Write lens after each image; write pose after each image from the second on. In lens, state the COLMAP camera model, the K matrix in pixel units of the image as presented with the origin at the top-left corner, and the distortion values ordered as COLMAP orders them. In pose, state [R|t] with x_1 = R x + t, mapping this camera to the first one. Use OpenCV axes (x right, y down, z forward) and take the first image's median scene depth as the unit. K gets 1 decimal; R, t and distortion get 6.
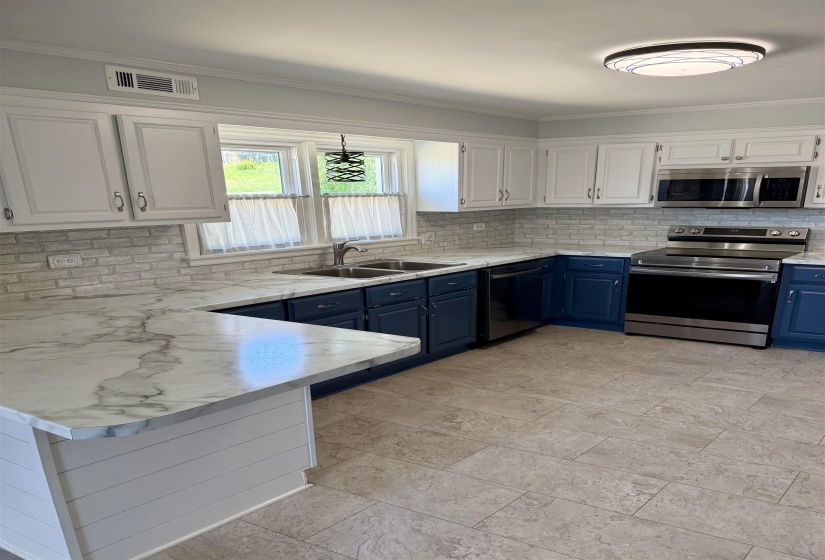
lens RADIAL K [[703.2, 0, 411.4], [0, 703.2, 385.5], [0, 0, 1]] dist [0.039316, -0.080468]
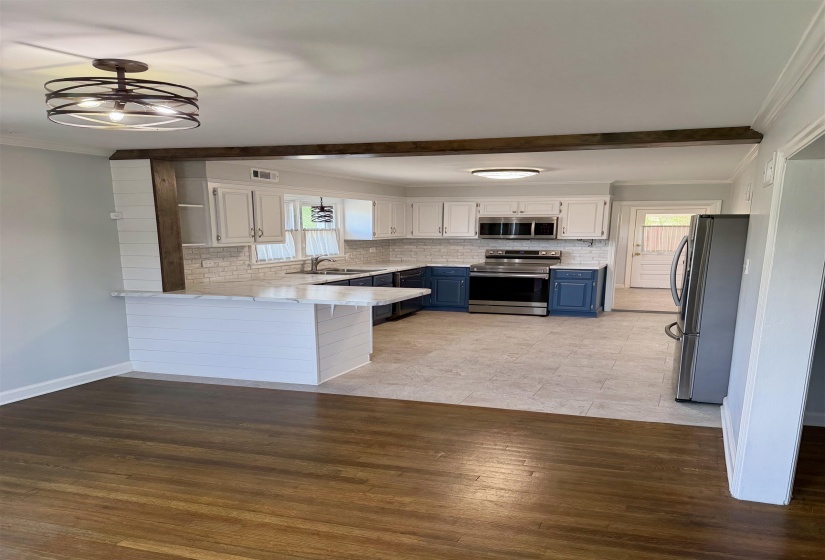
lens RADIAL K [[782.2, 0, 412.5], [0, 782.2, 280.0], [0, 0, 1]] dist [0.002775, -0.005664]
pose [[0.946541, -0.010821, 0.322403, -0.444662], [0.074227, 0.979925, -0.185034, 0.195463], [-0.313929, 0.199073, 0.928342, -0.727254]]
